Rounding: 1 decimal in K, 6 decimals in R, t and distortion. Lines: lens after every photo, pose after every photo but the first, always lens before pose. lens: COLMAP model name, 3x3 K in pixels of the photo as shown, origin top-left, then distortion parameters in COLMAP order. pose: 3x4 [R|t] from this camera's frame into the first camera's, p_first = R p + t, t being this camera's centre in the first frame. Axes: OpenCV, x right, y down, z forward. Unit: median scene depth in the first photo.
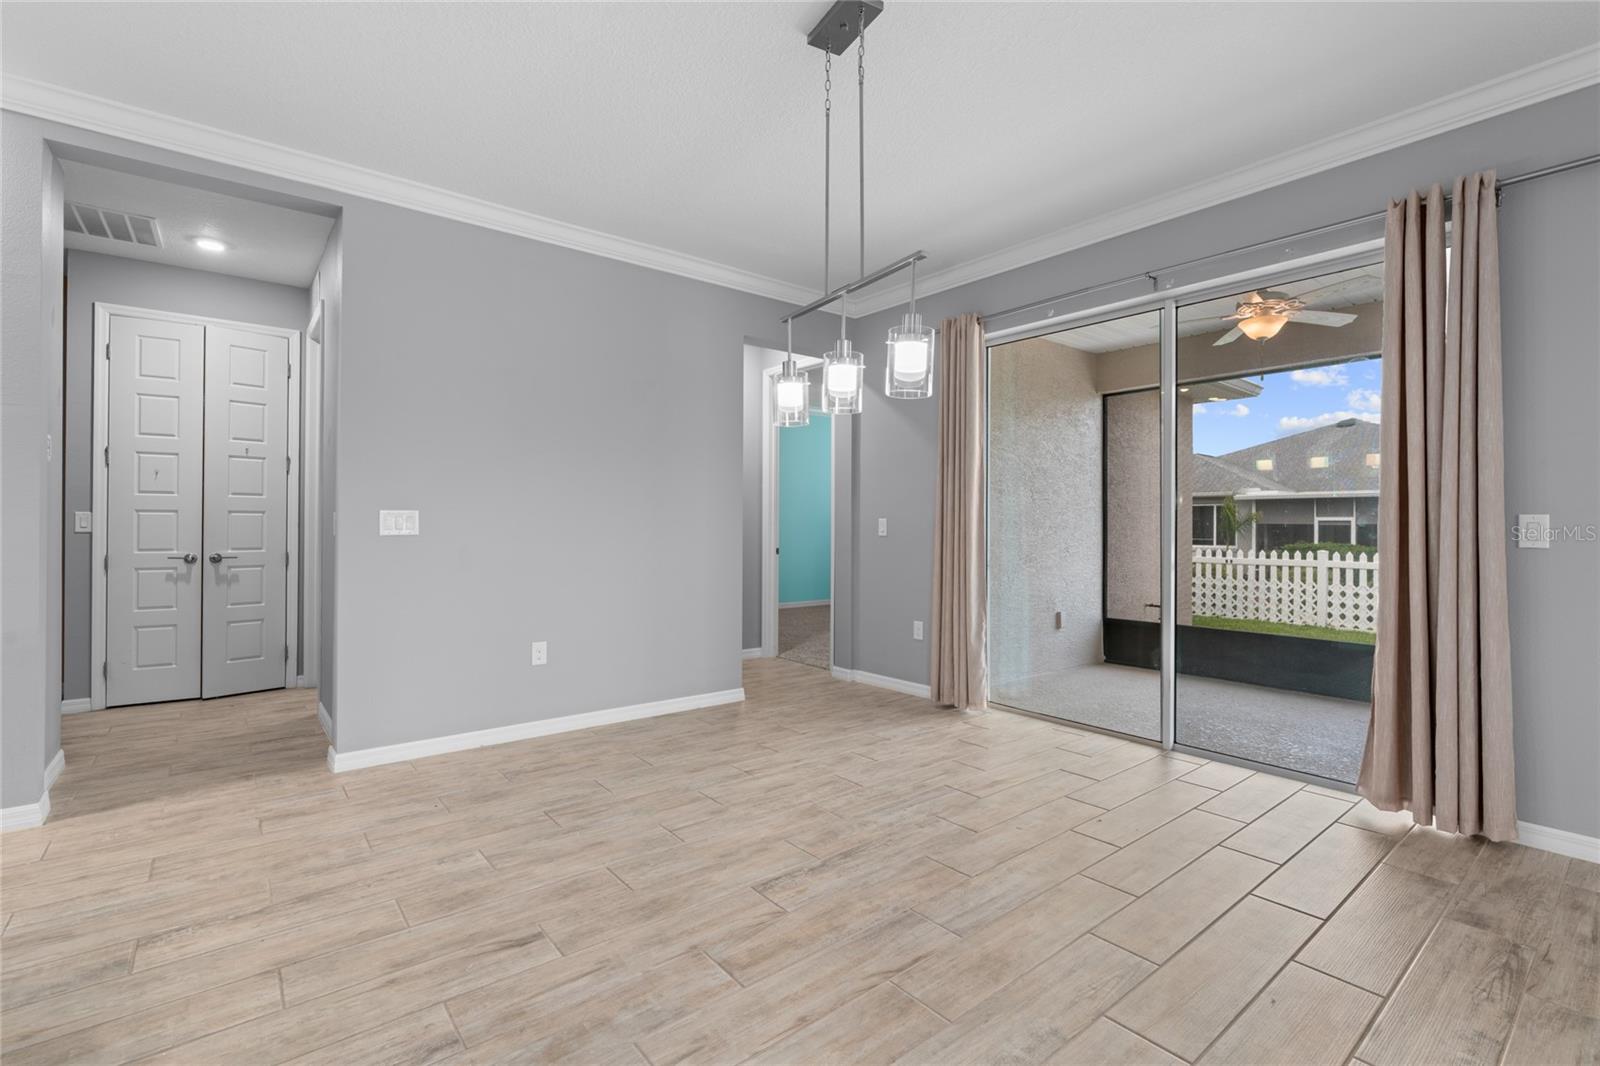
lens RADIAL K [[672.8, 0, 807.2], [0, 672.8, 529.1], [0, 0, 1]] dist [-0.003654, 0.000572]
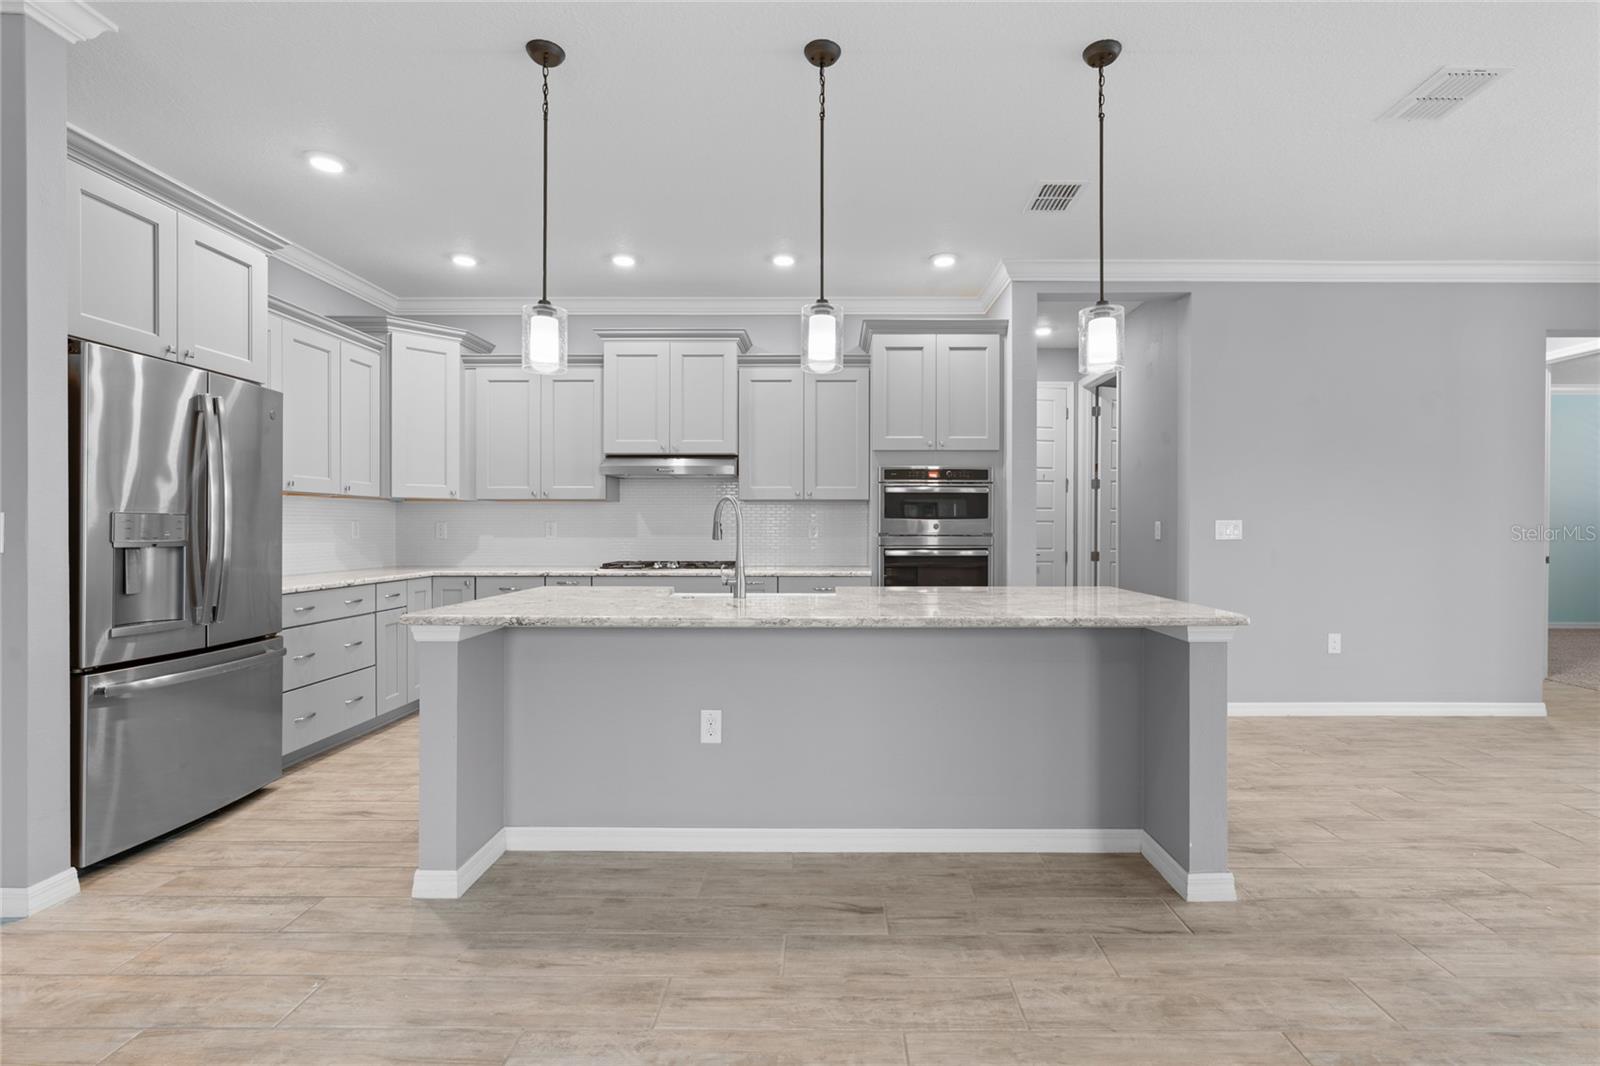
lens RADIAL K [[735.5, 0, 796.9], [0, 735.5, 541.4], [0, 0, 1]] dist [-0.005047, 0.001689]
pose [[0.795201, 0.009599, -0.606271, -0.490261], [-0.001046, 0.999895, 0.014460, -0.008563], [0.606346, -0.010864, 0.795127, -0.725532]]
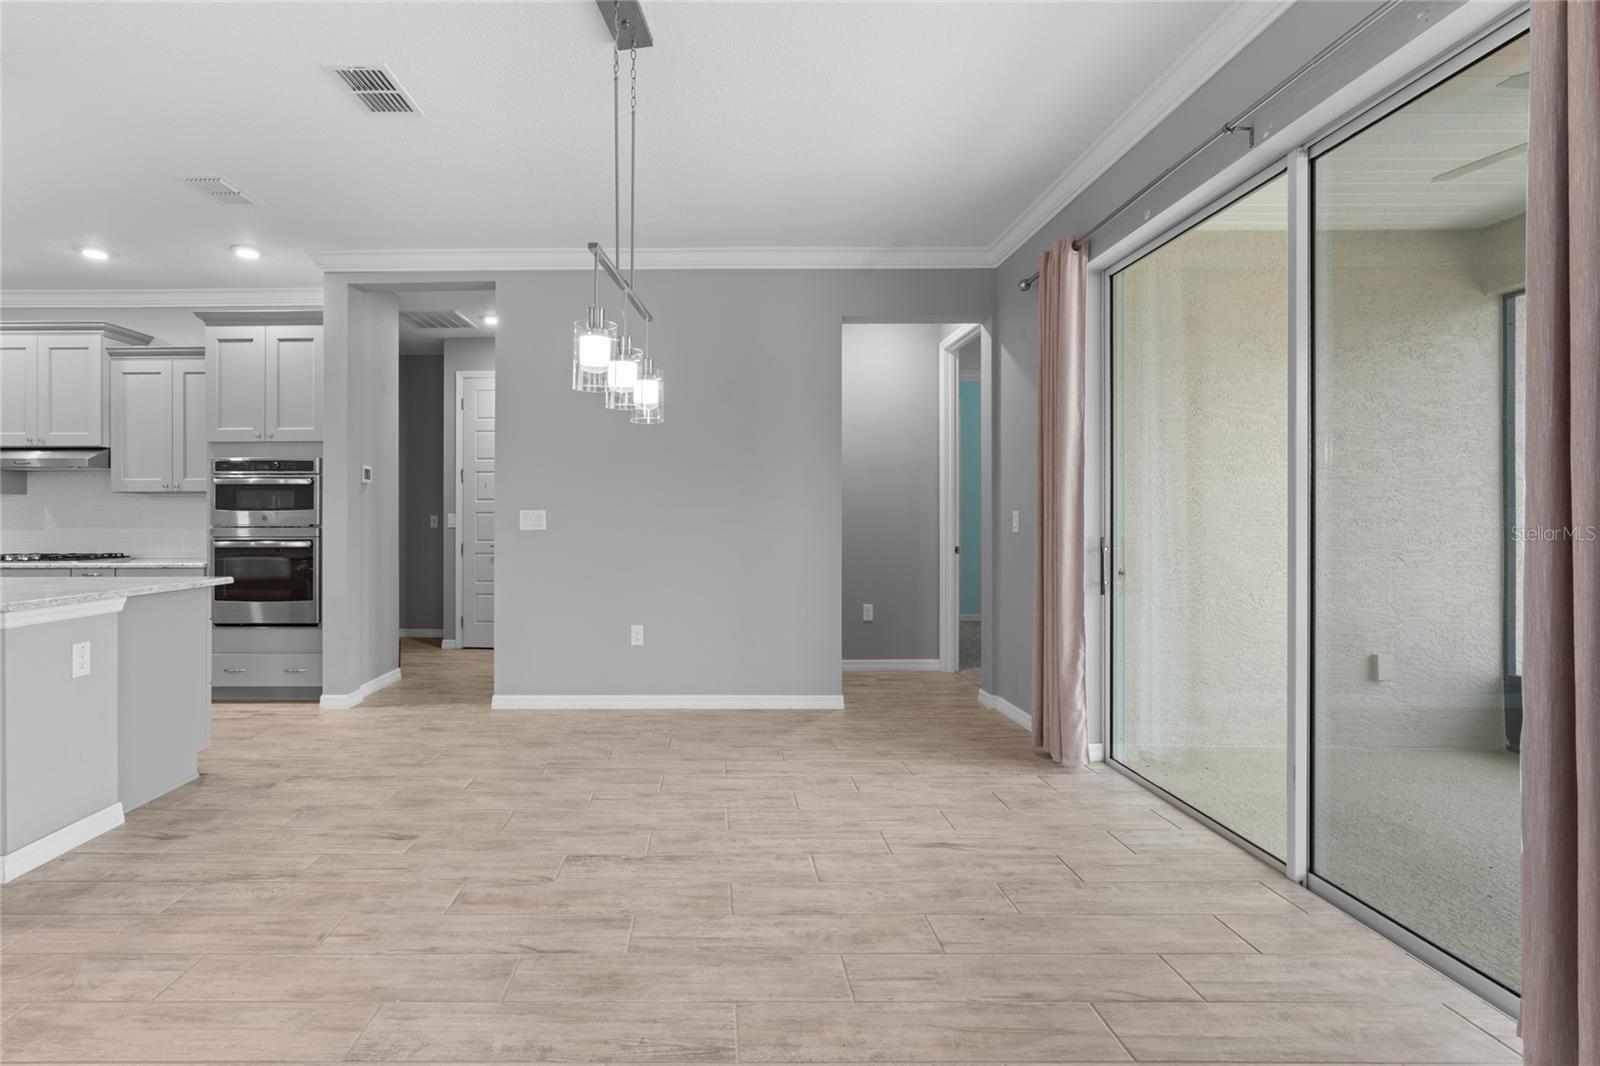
lens RADIAL K [[768.3, 0, 836.4], [0, 768.3, 527.5], [0, 0, 1]] dist [-0.004918, 0.000685]
pose [[0.787975, 0.000512, -0.615707, 0.873881], [0.002132, 0.999991, 0.003559, -0.000421], [0.615704, -0.004117, 0.787967, 0.251101]]
